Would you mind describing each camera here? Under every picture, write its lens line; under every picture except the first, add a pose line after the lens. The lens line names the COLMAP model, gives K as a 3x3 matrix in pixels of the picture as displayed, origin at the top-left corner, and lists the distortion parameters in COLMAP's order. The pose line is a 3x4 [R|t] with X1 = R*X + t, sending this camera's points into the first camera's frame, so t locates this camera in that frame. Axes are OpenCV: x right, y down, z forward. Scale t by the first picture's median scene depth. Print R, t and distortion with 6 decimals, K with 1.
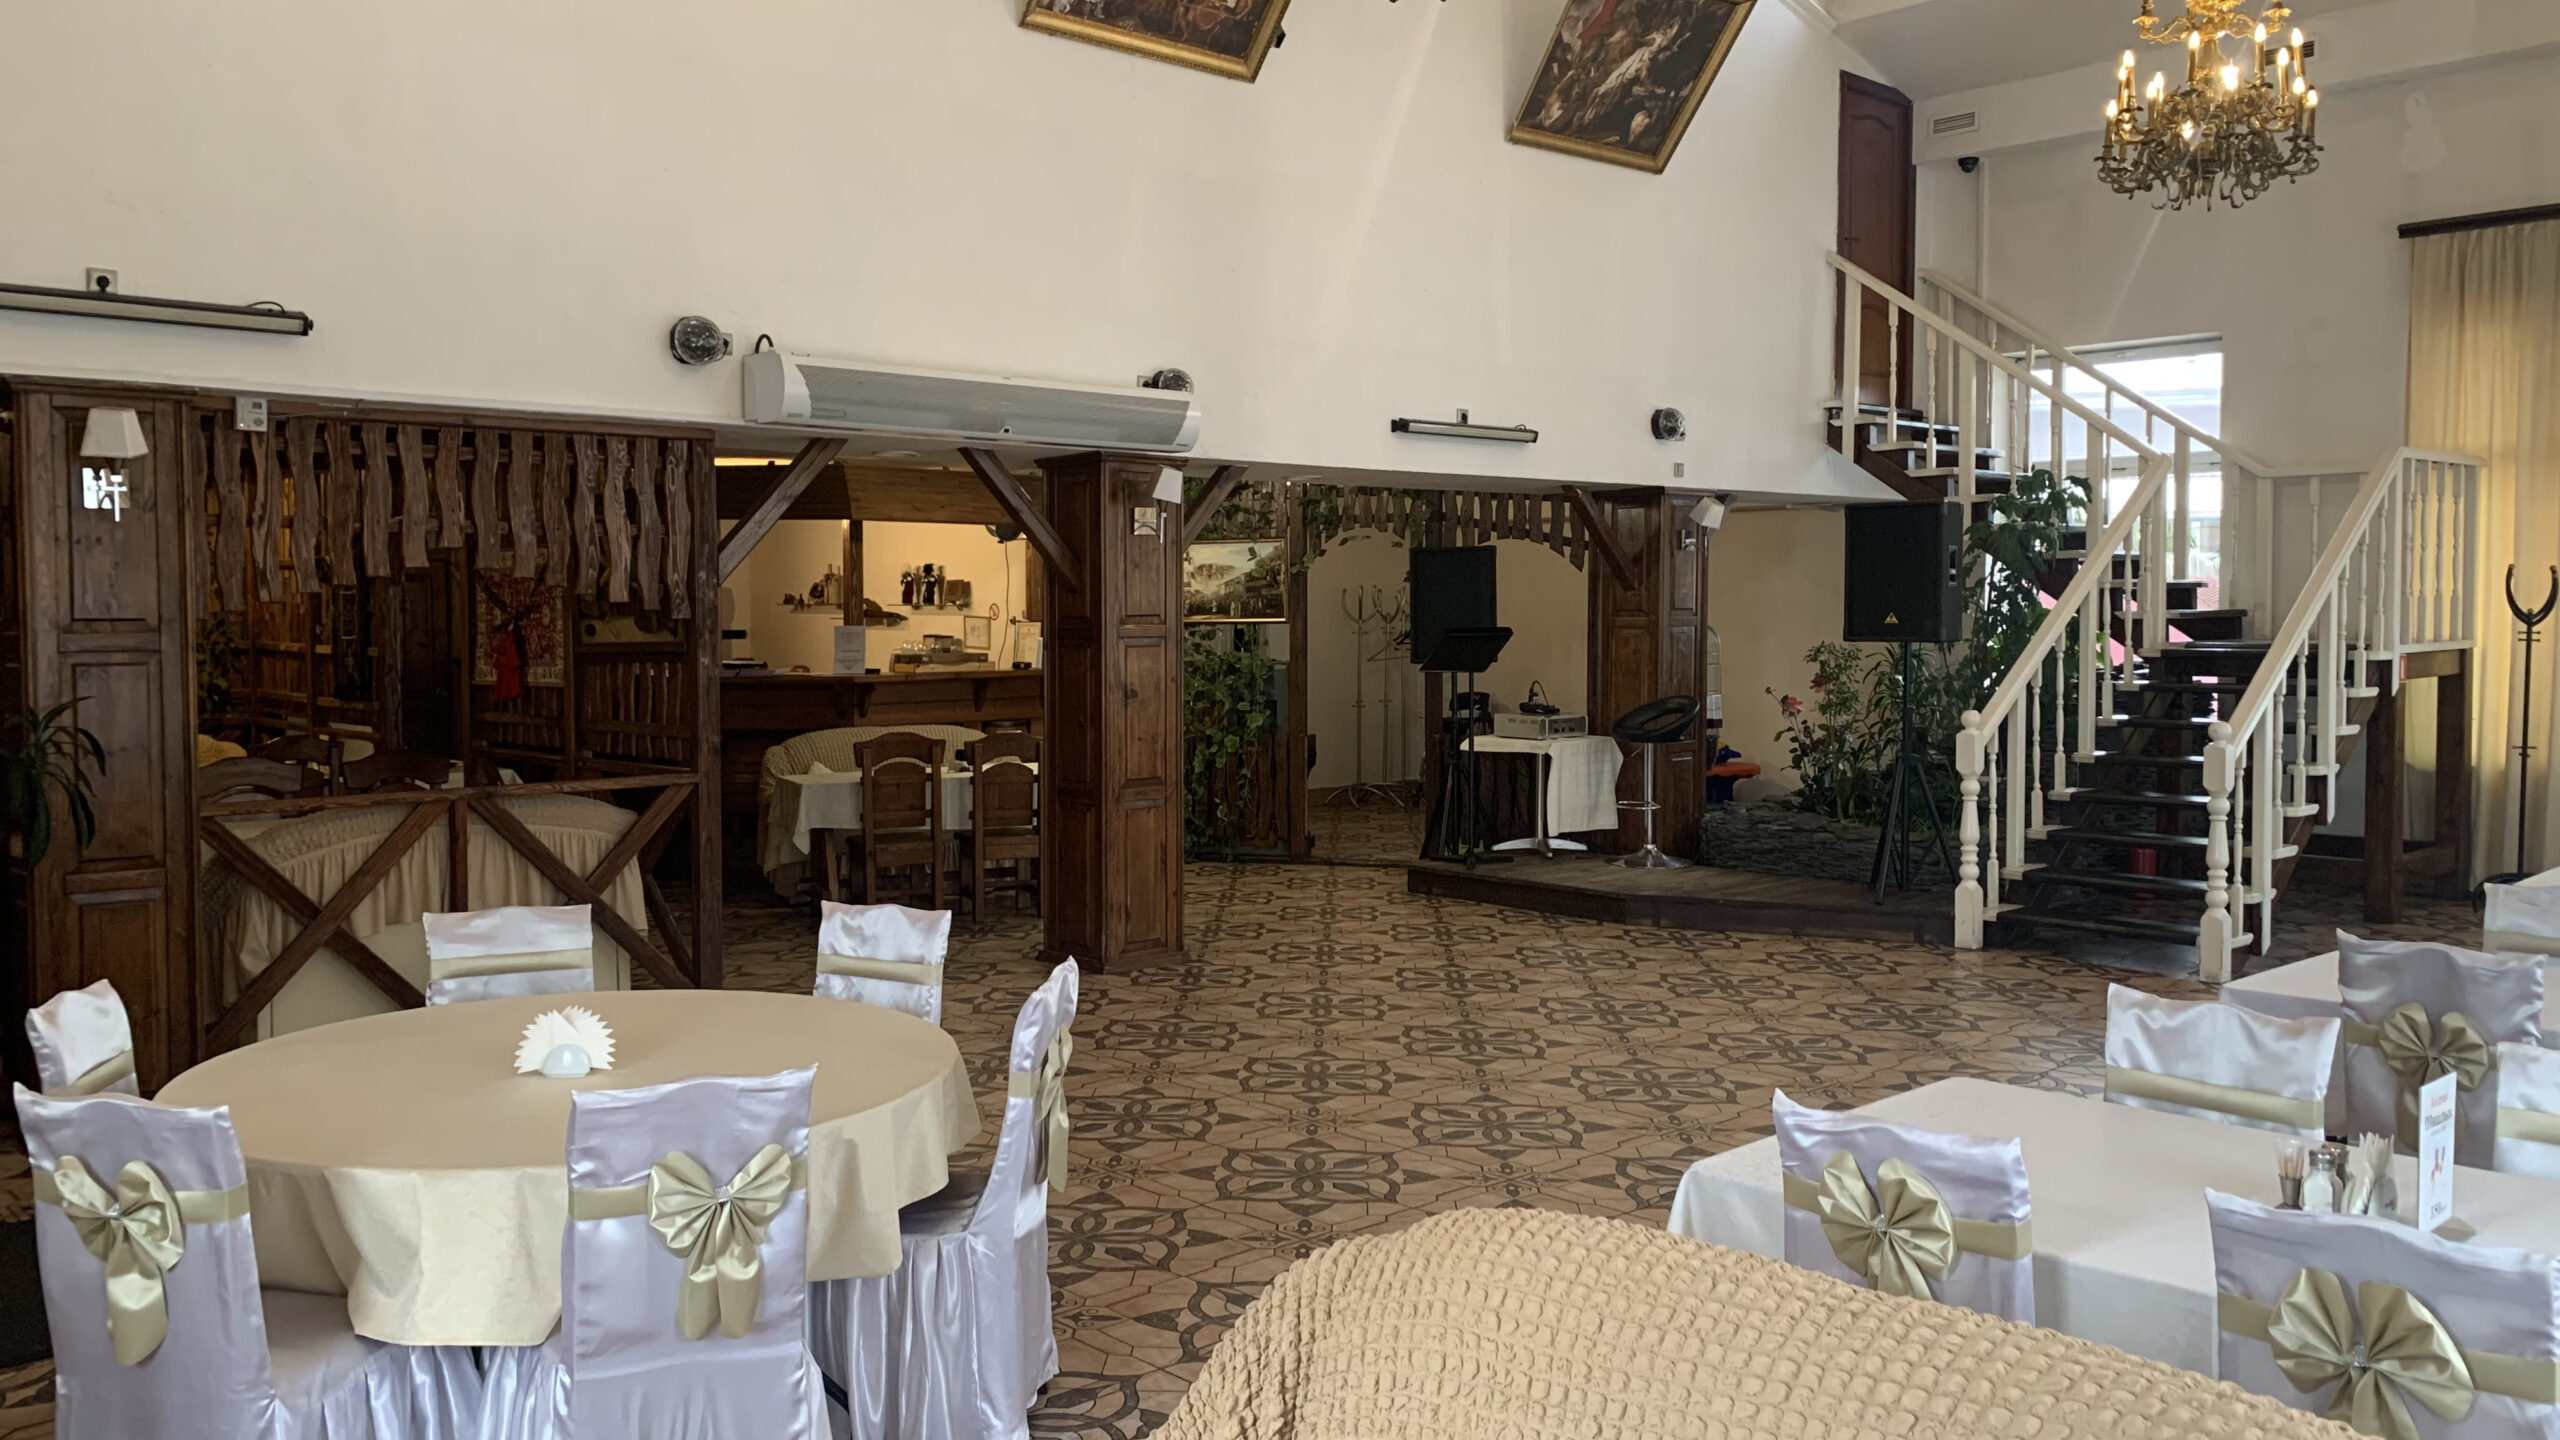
lens RADIAL K [[1968.4, 0, 1280.8], [0, 1968.4, 722.6], [0, 0, 1]] dist [-0.007085, 0.000914]
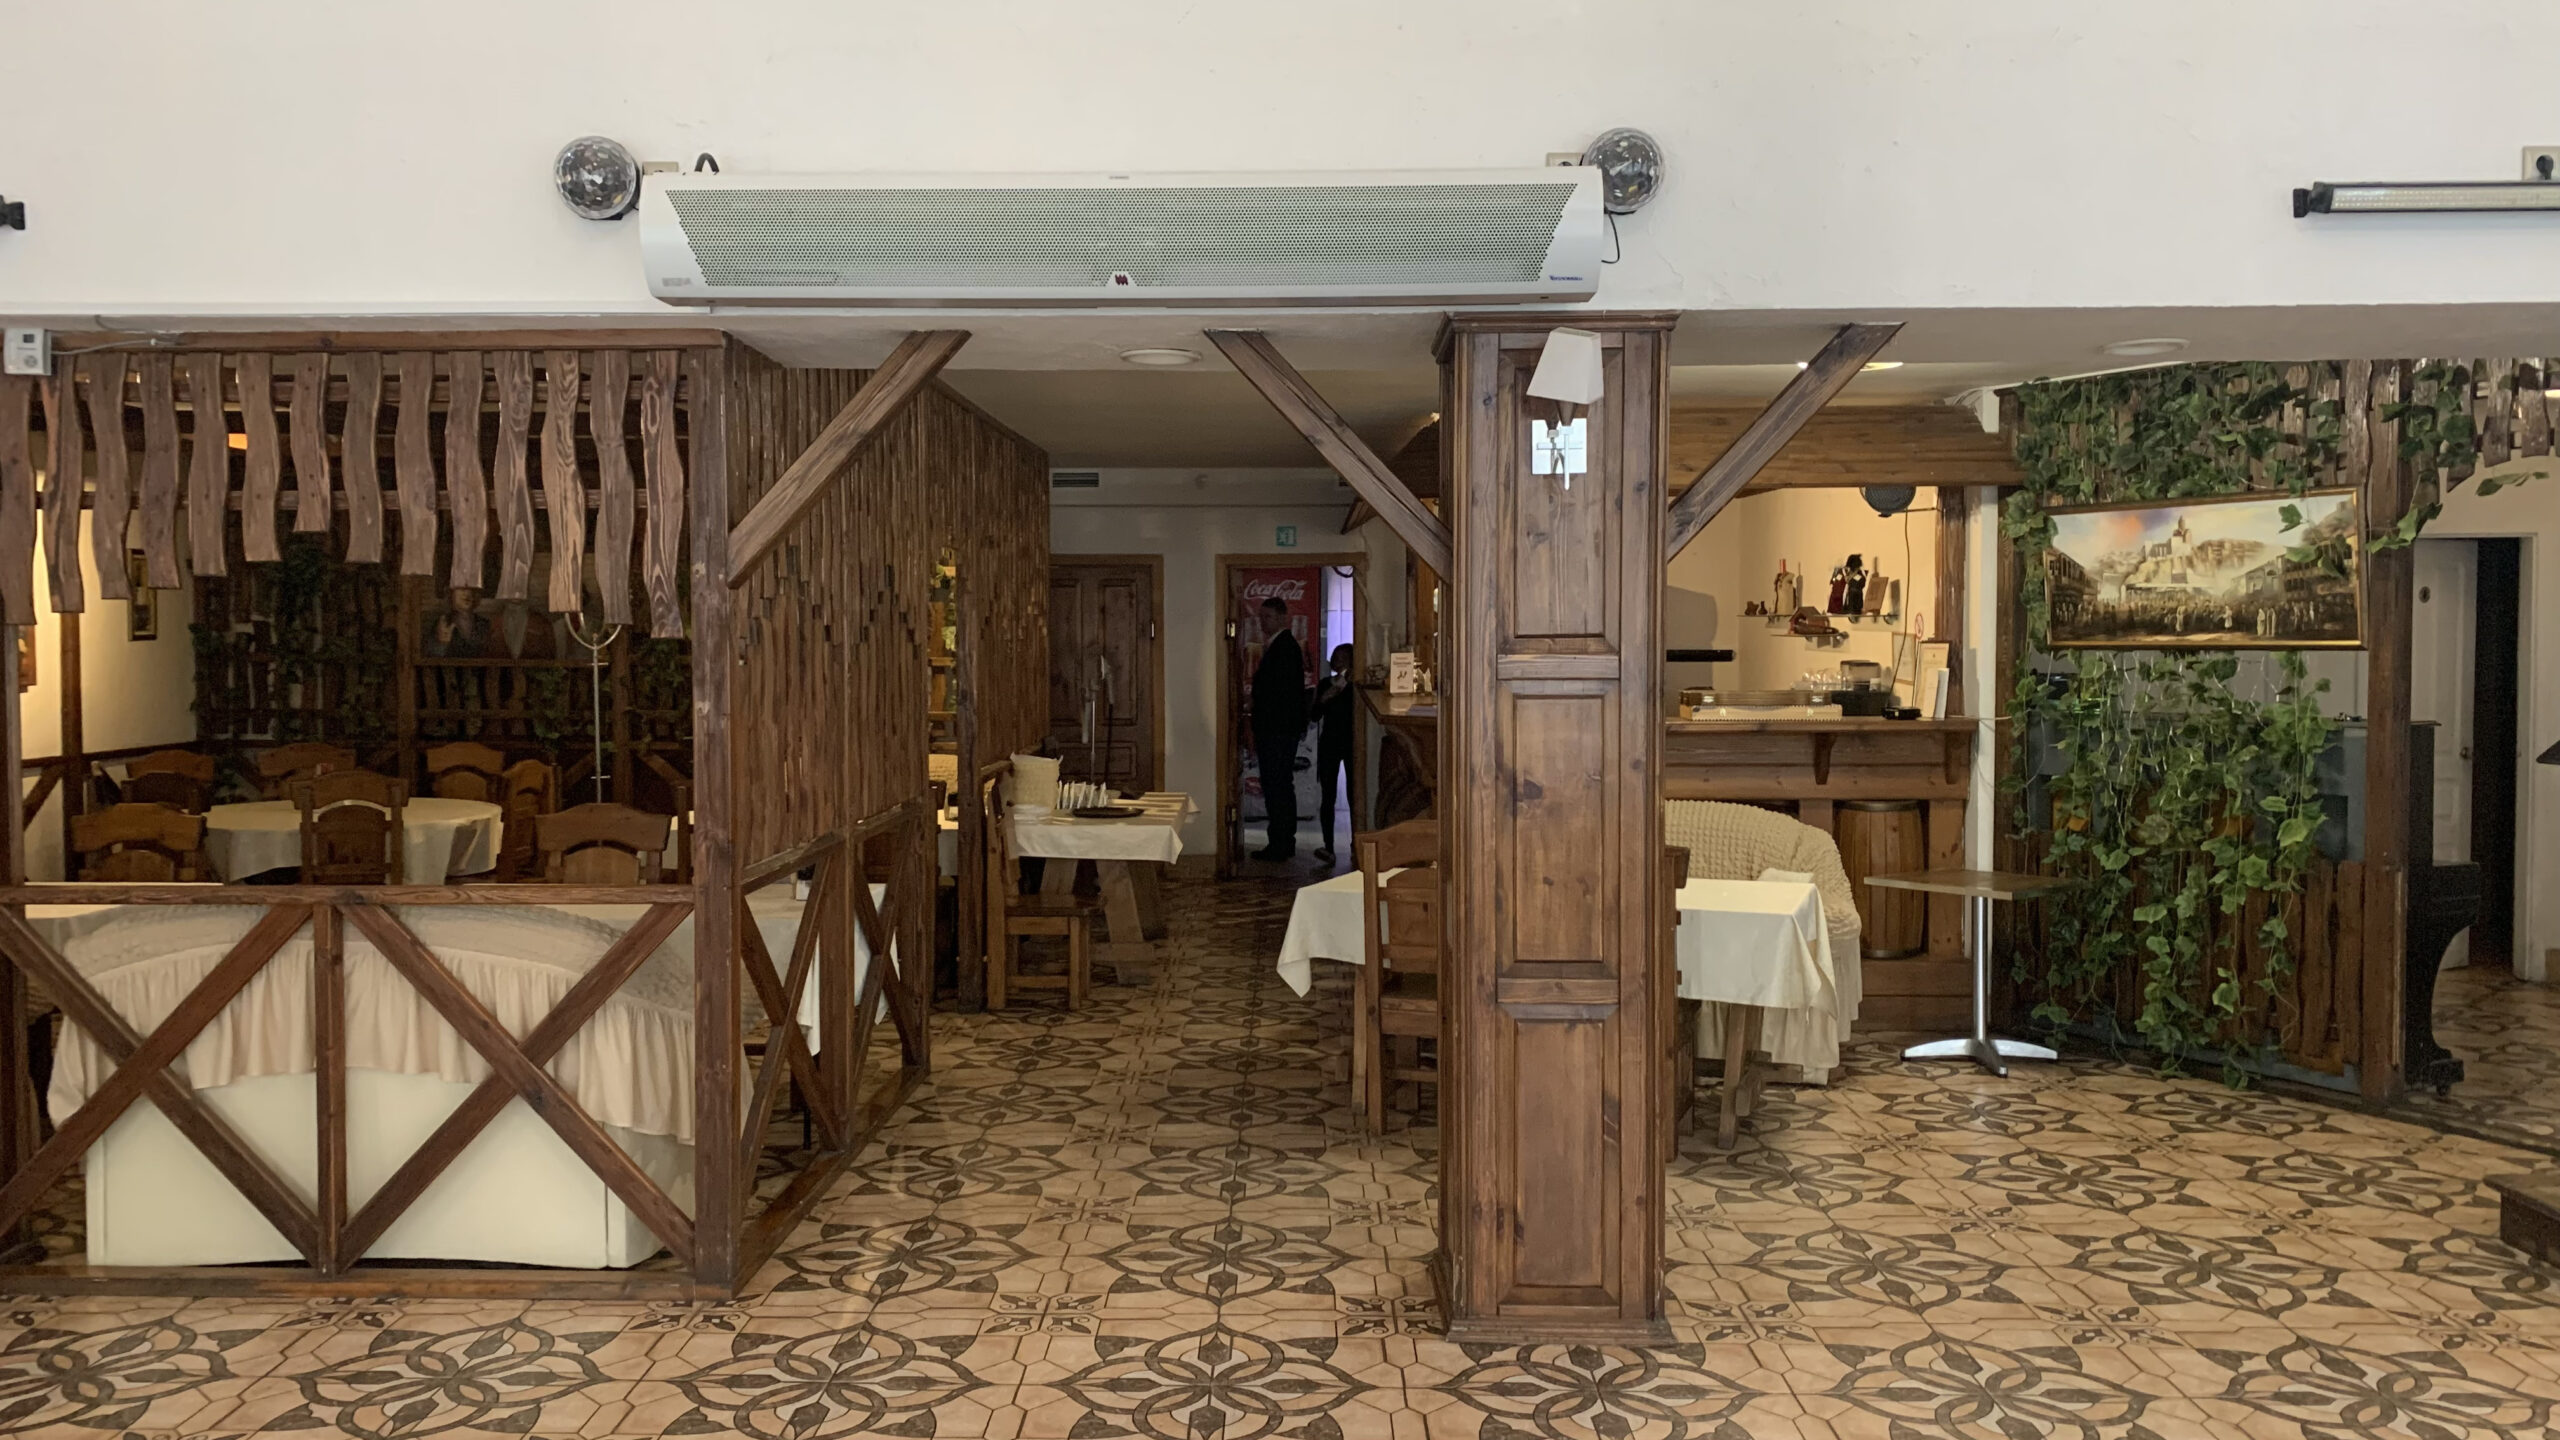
lens RADIAL K [[1968.4, 0, 1277.2], [0, 1968.4, 696.6], [0, 0, 1]] dist [-0.007085, 0.000914]
pose [[0.708443, 0.026814, -0.705258, 0.226039], [-0.040620, 0.999171, -0.002815, -0.033928], [0.704598, 0.030642, 0.708945, 0.585333]]
